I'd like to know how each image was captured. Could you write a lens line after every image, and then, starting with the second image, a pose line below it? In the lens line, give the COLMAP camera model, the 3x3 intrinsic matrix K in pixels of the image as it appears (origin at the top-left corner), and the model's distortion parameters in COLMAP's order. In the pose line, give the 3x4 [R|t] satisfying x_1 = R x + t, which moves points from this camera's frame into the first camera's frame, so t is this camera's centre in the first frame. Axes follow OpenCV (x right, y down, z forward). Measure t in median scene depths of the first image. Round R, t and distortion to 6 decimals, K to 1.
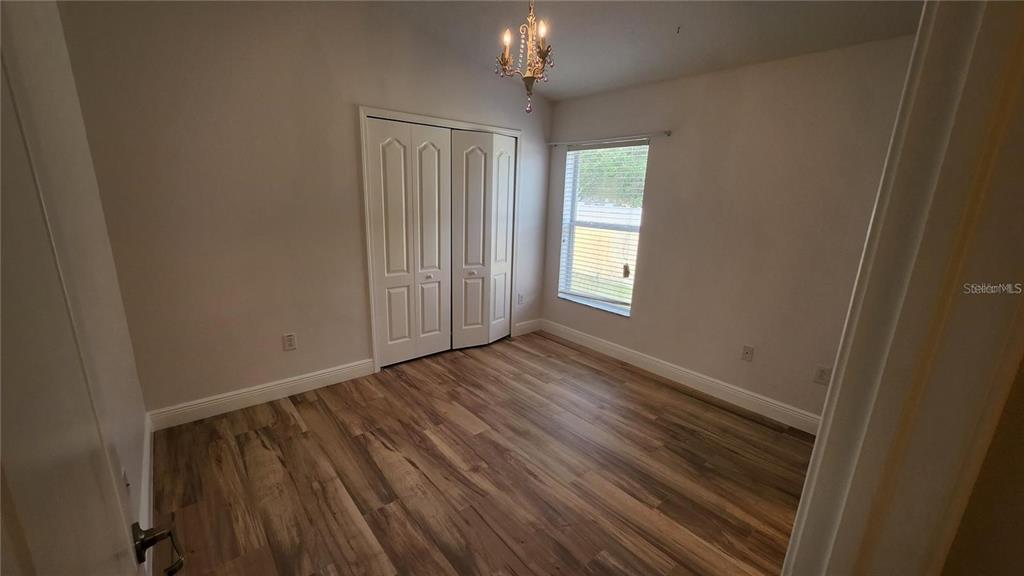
lens RADIAL K [[404.1, 0, 495.6], [0, 404.1, 293.4], [0, 0, 1]] dist [-0.002819, 0.001194]
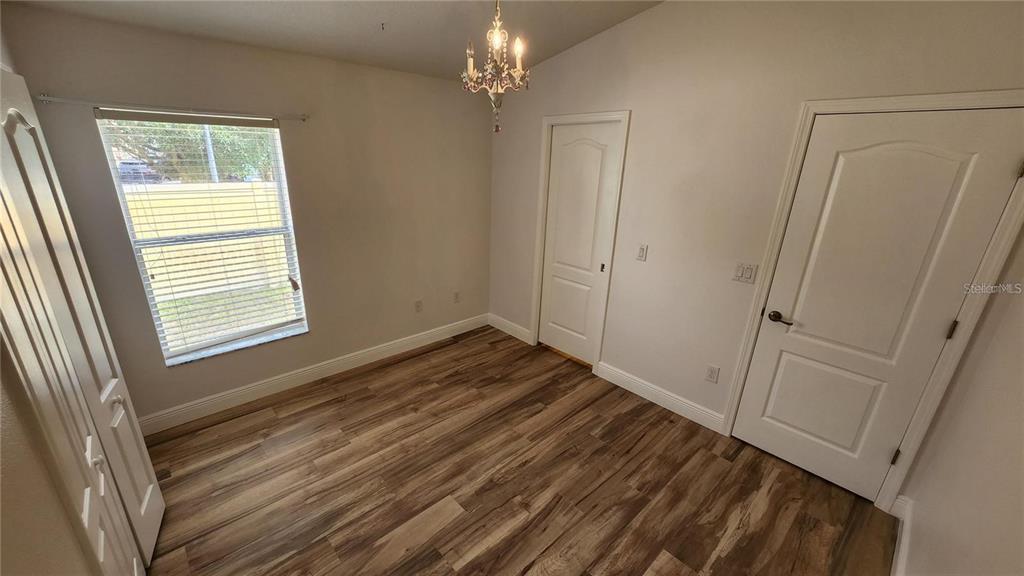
lens RADIAL K [[404.1, 0, 501.2], [0, 404.1, 294.3], [0, 0, 1]] dist [-0.002819, 0.001194]
pose [[-0.052705, -0.356162, 0.932936, -0.685149], [0.214889, 0.908303, 0.358898, -0.344385], [-0.975215, 0.219394, 0.028663, 0.812363]]
